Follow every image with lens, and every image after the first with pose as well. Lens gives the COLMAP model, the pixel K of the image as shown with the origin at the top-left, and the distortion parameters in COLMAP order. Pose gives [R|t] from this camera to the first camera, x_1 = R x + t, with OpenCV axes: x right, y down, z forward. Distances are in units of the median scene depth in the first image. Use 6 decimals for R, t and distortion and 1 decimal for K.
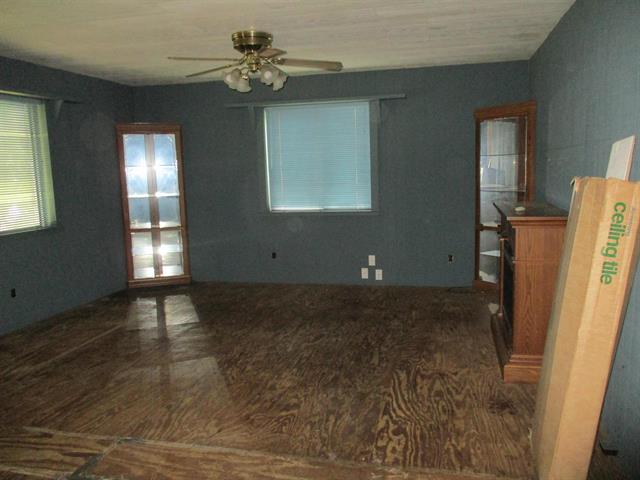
lens RADIAL K [[535.1, 0, 306.9], [0, 535.1, 239.9], [0, 0, 1]] dist [-0.010556, -0.001341]
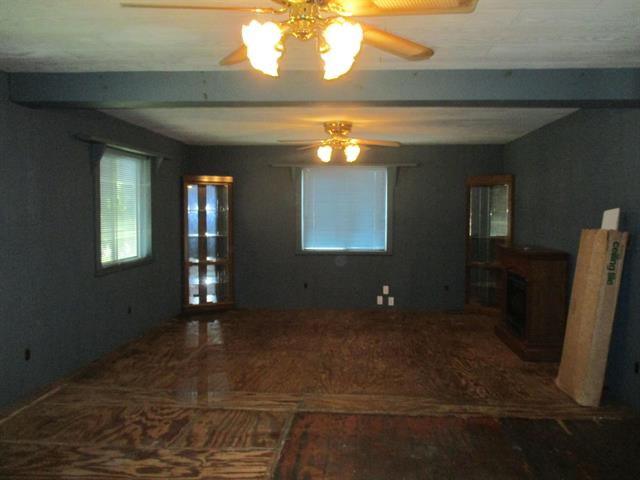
lens RADIAL K [[535.1, 0, 306.9], [0, 535.1, 239.9], [0, 0, 1]] dist [-0.010556, -0.001341]
pose [[0.986779, 0.023683, 0.160332, -0.275475], [-0.009515, 0.996025, -0.088561, 0.034412], [-0.161792, 0.085865, 0.983082, -0.240910]]
